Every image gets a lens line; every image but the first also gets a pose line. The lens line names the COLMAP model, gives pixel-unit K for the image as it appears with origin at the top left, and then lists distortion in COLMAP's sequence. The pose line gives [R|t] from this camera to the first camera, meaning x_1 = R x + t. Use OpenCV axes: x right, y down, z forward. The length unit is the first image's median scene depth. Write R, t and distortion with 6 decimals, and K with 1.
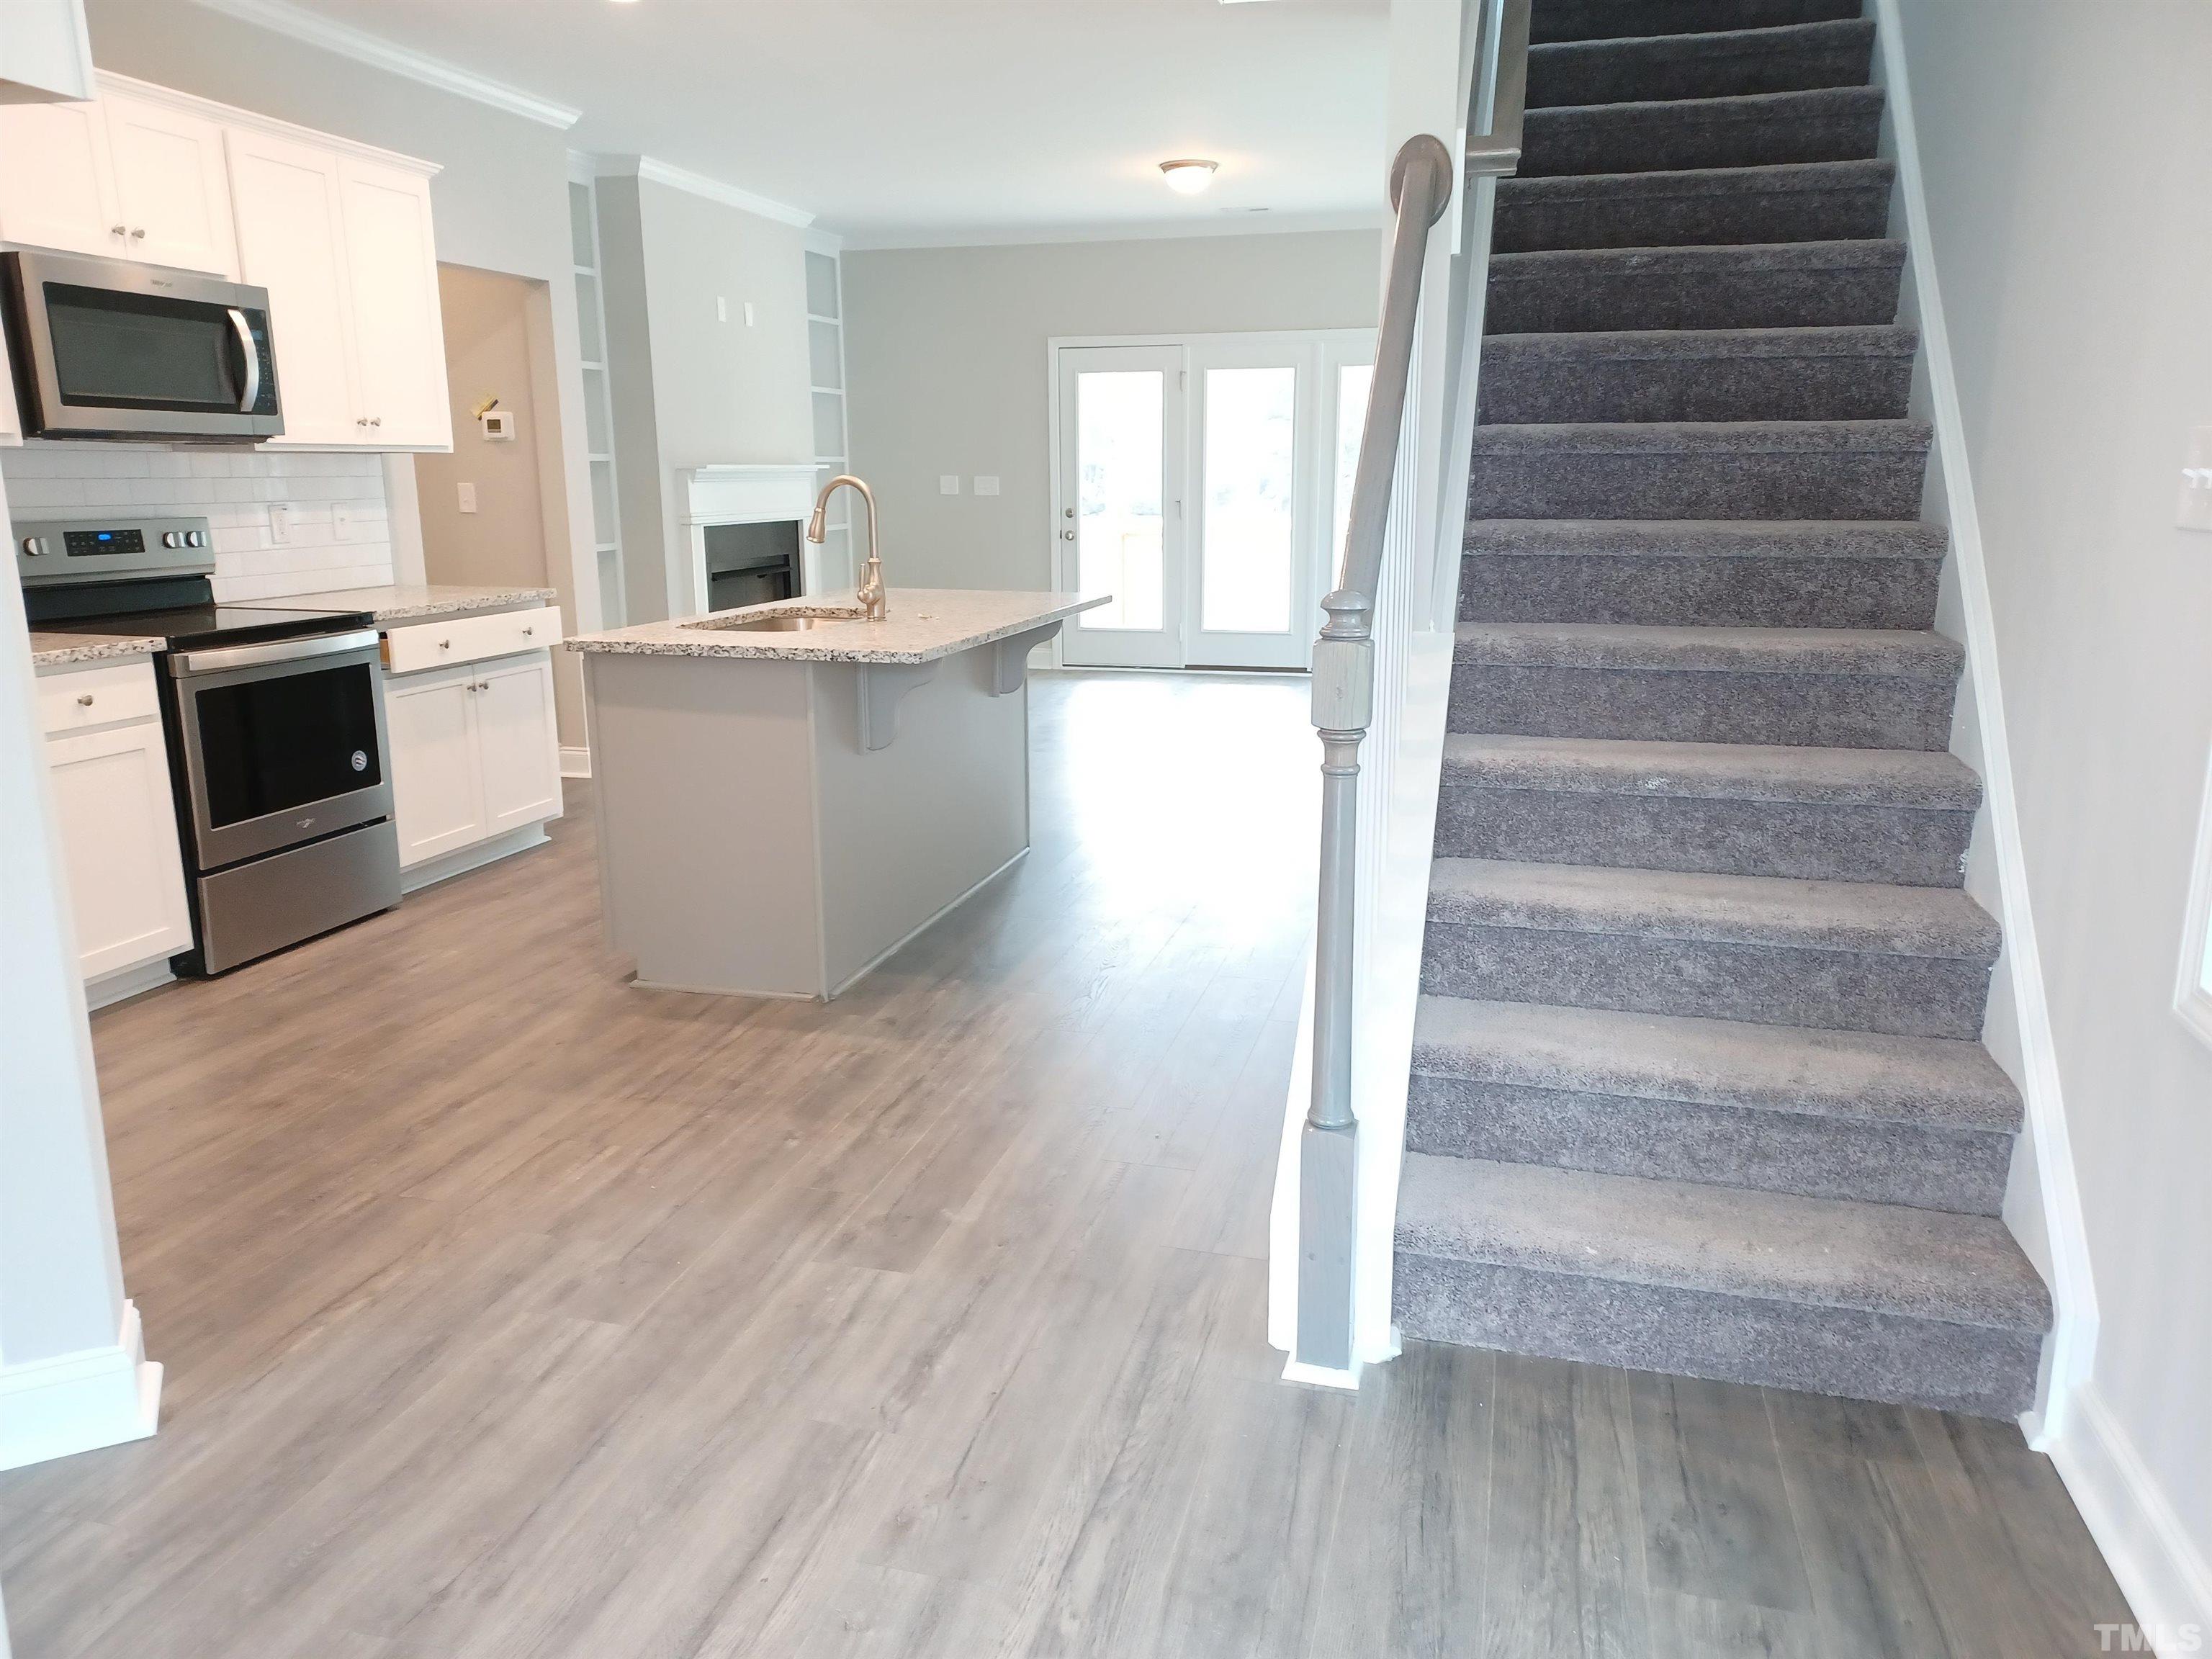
lens RADIAL K [[1602.6, 0, 1096.8], [0, 1602.6, 825.6], [0, 0, 1]] dist [0.031870, 0.000168]
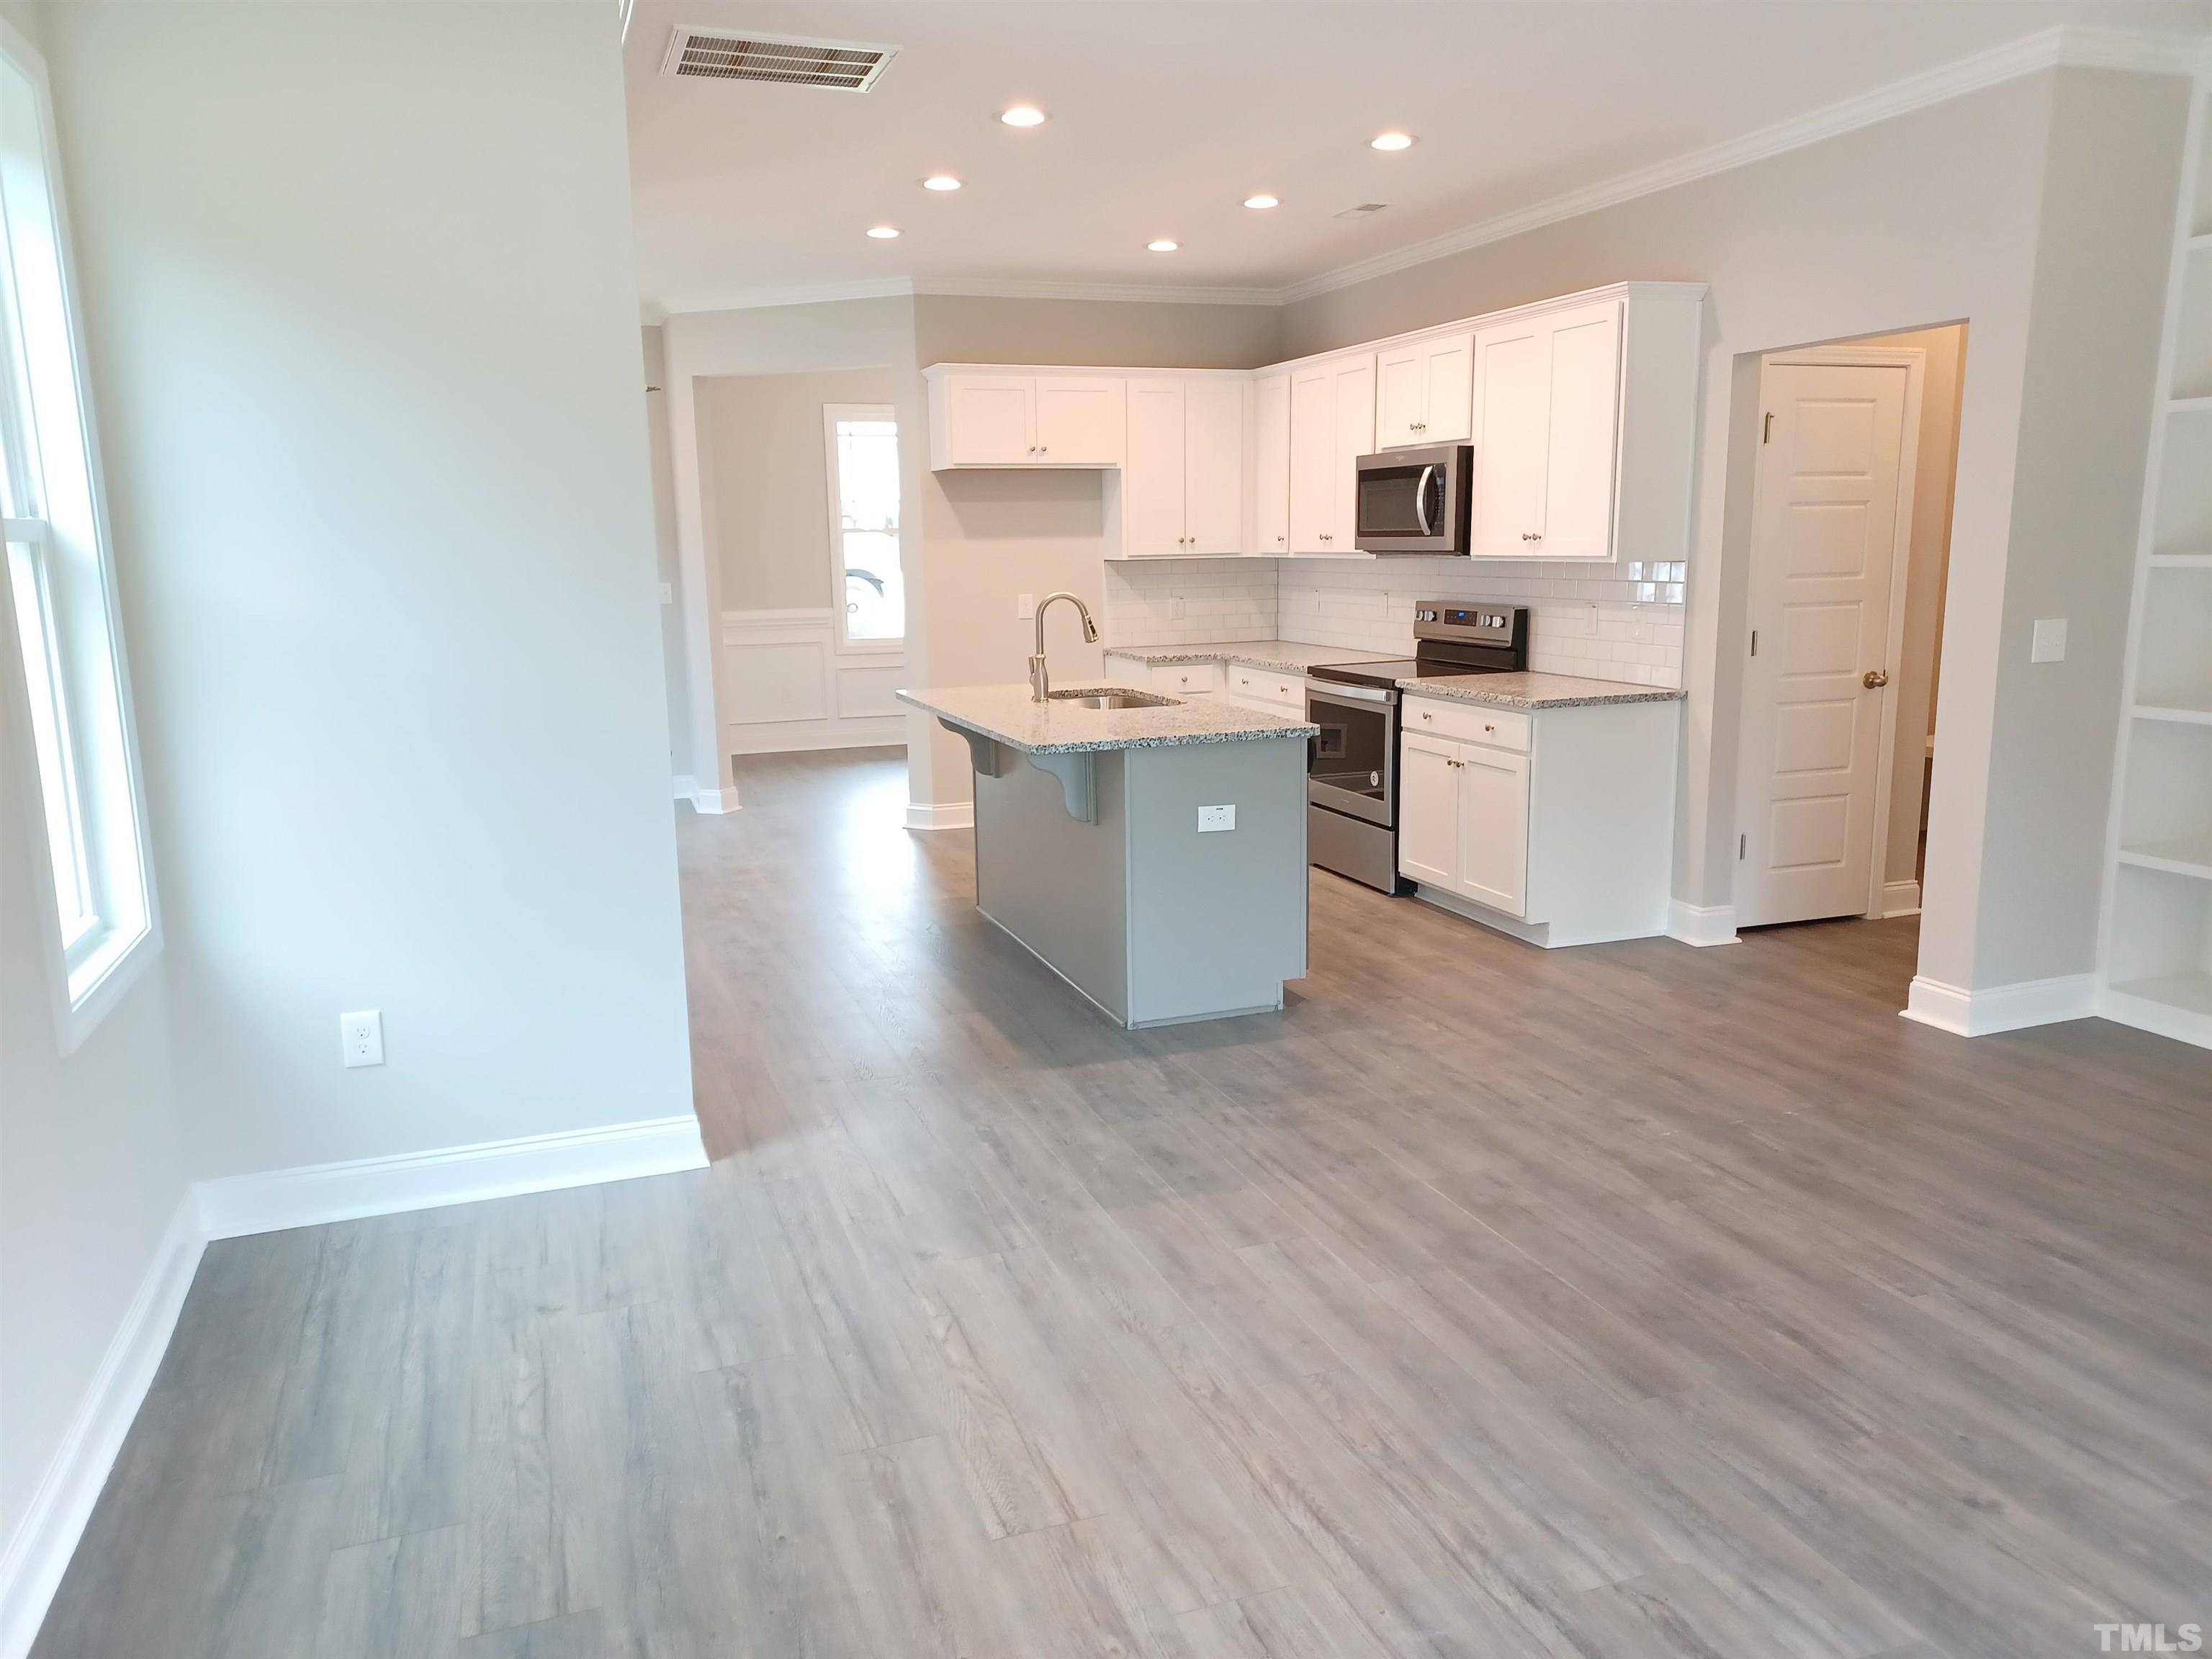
lens RADIAL K [[1602.6, 0, 1094.4], [0, 1602.6, 835.5], [0, 0, 1]] dist [0.031870, 0.000168]
pose [[-0.820232, 0.118918, -0.559534, 0.251839], [-0.110548, 0.926760, 0.359019, -0.221666], [0.561248, 0.356334, -0.747012, 0.907800]]
